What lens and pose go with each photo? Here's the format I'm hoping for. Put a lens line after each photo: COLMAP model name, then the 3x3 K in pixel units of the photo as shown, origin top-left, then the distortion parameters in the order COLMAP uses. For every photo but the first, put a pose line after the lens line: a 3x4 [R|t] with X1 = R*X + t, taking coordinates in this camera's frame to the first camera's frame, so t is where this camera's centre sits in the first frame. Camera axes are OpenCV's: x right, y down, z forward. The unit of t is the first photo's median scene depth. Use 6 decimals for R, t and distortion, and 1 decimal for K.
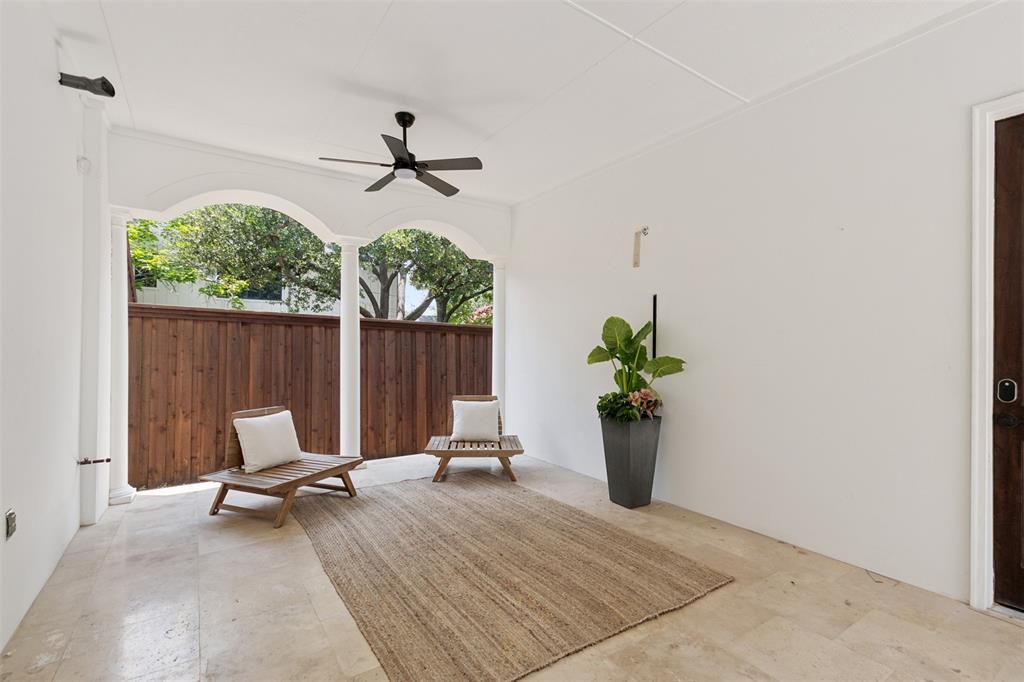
lens RADIAL K [[463.7, 0, 515.6], [0, 463.7, 347.9], [0, 0, 1]] dist [0.017670, 0.000182]
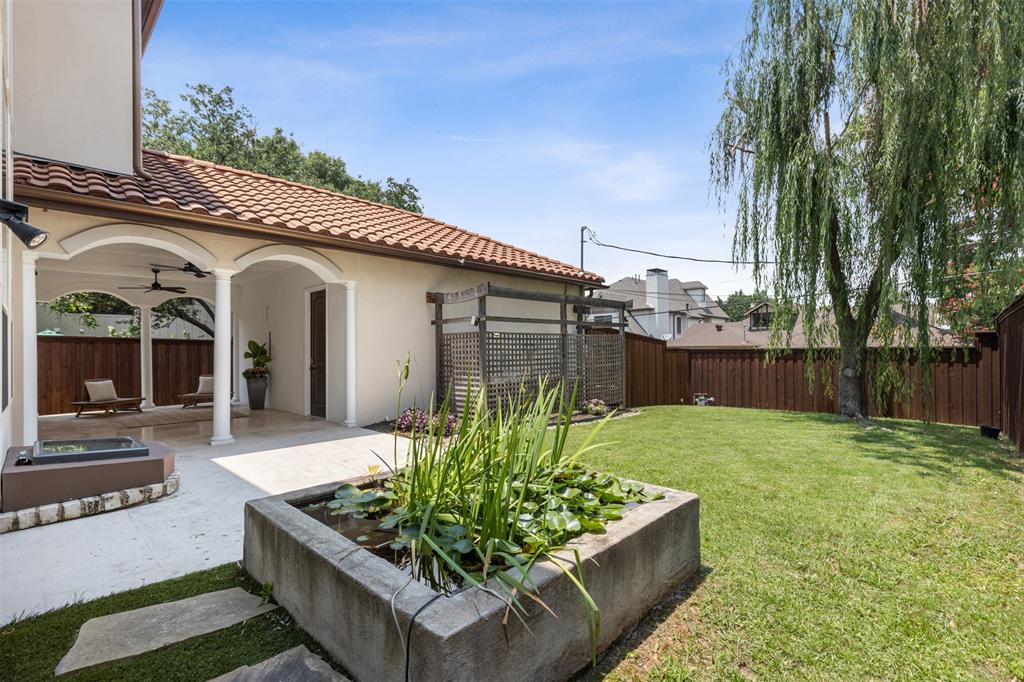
lens RADIAL K [[463.7, 0, 515.6], [0, 463.7, 347.9], [0, 0, 1]] dist [0.017670, 0.000182]
pose [[0.980874, -0.018339, 0.193777, 0.967871], [0.019765, 0.999790, -0.005429, 0.016848], [-0.193636, 0.009155, 0.981031, -1.585902]]
